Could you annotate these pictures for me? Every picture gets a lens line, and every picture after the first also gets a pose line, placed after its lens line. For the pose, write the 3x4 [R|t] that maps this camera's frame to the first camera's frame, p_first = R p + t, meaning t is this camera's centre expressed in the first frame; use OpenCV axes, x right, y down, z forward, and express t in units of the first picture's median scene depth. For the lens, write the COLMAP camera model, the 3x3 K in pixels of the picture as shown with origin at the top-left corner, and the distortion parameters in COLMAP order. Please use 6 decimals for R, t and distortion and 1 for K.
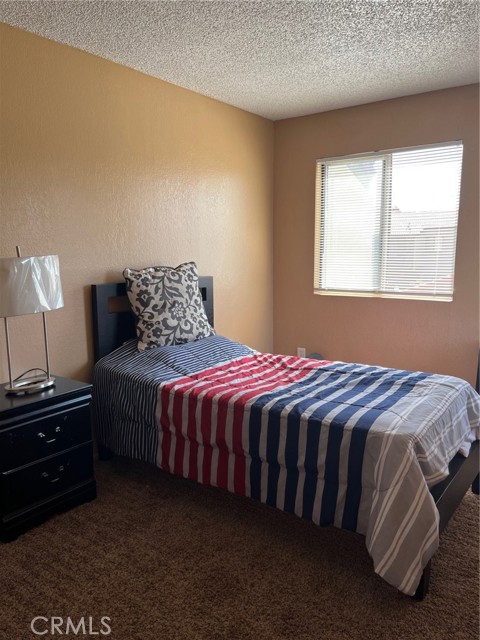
lens RADIAL K [[494.9, 0, 240.7], [0, 494.9, 326.6], [0, 0, 1]] dist [0.030668, 0.001383]
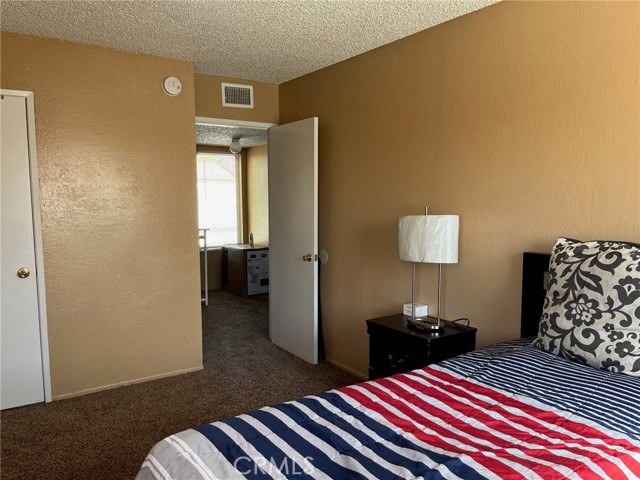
lens RADIAL K [[494.9, 0, 320.0], [0, 494.9, 240.0], [0, 0, 1]] dist [0.030668, 0.001383]
pose [[-0.330705, 0.091712, -0.939267, 0.588995], [-0.151017, 0.977299, 0.148597, -0.166912], [0.931573, 0.190987, -0.309347, 0.871963]]
